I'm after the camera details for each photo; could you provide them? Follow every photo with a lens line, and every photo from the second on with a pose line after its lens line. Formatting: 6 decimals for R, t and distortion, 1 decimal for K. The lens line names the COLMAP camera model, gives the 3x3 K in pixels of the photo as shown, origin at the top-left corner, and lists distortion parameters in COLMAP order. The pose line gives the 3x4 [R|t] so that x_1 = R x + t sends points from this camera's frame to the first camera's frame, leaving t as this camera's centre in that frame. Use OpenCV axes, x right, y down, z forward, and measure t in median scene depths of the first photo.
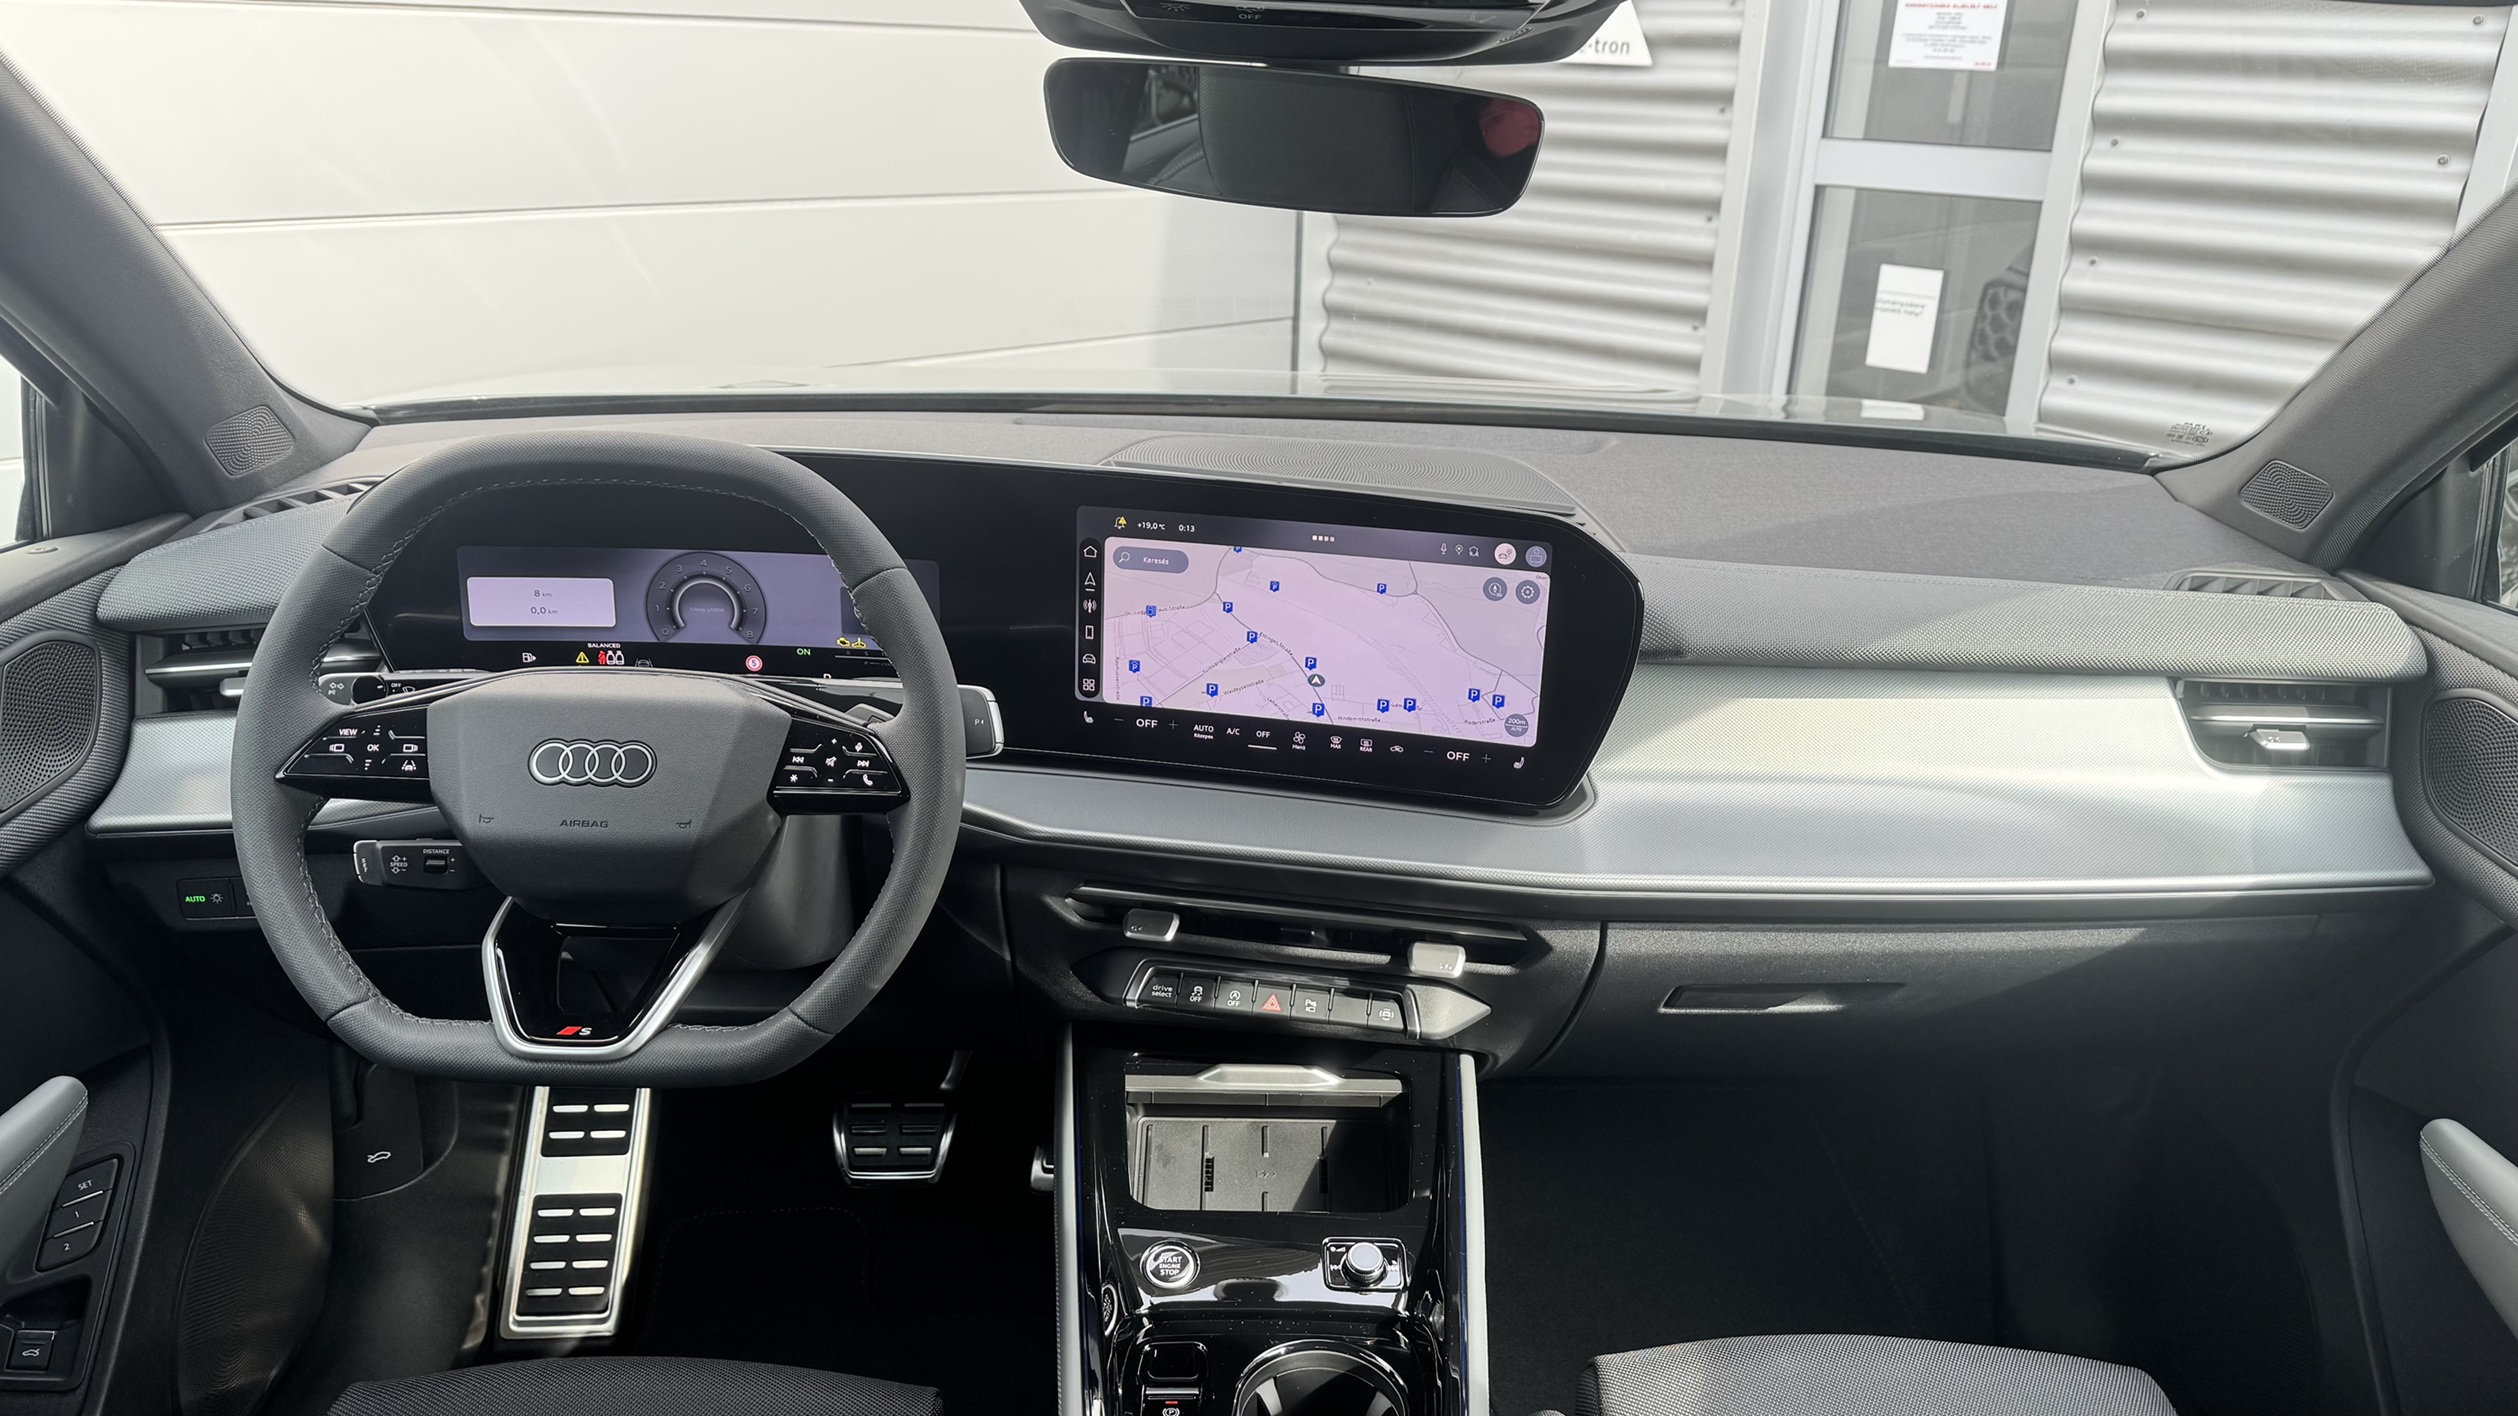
lens RADIAL K [[1780.6, 0, 1289.8], [0, 1780.6, 705.9], [0, 0, 1]] dist [0.092501, -0.138488]
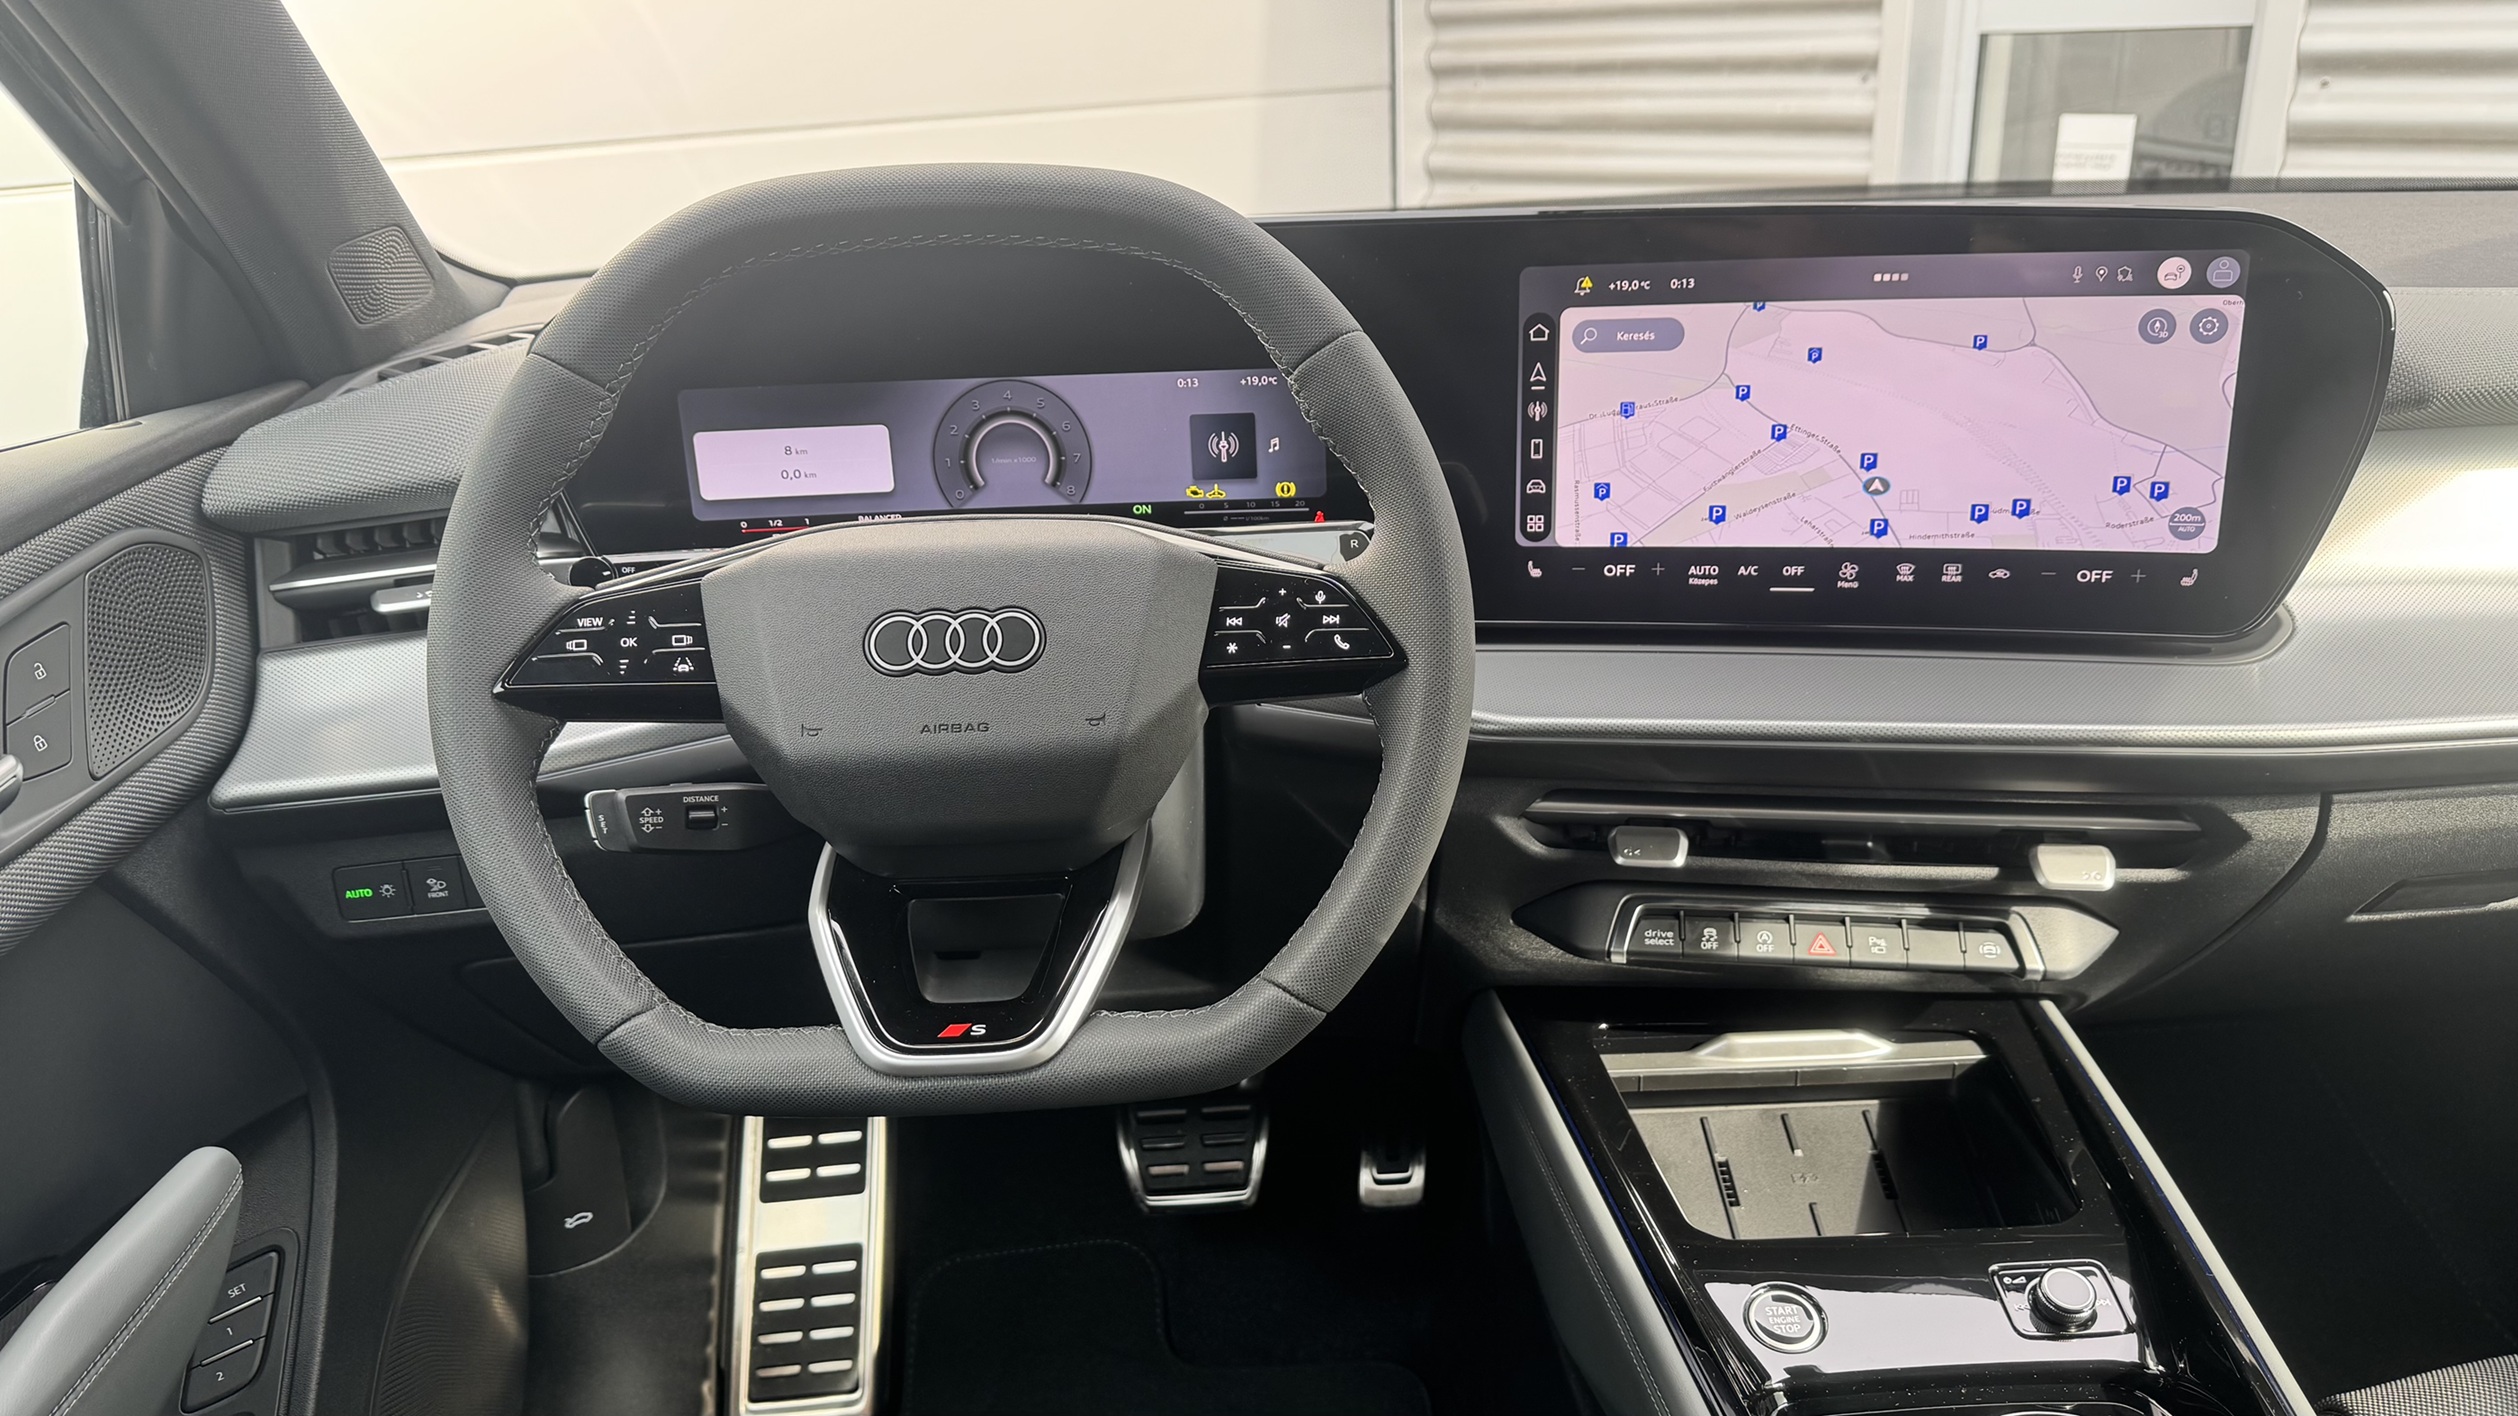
lens RADIAL K [[1706.1, 0, 1224.2], [0, 1706.1, 715.2], [0, 0, 1]] dist [0.196464, -0.398291]
pose [[0.997370, -0.069098, -0.021876, -0.234240], [0.069236, 0.997585, 0.005616, 0.054614], [0.021435, -0.007116, 0.999745, 0.299910]]
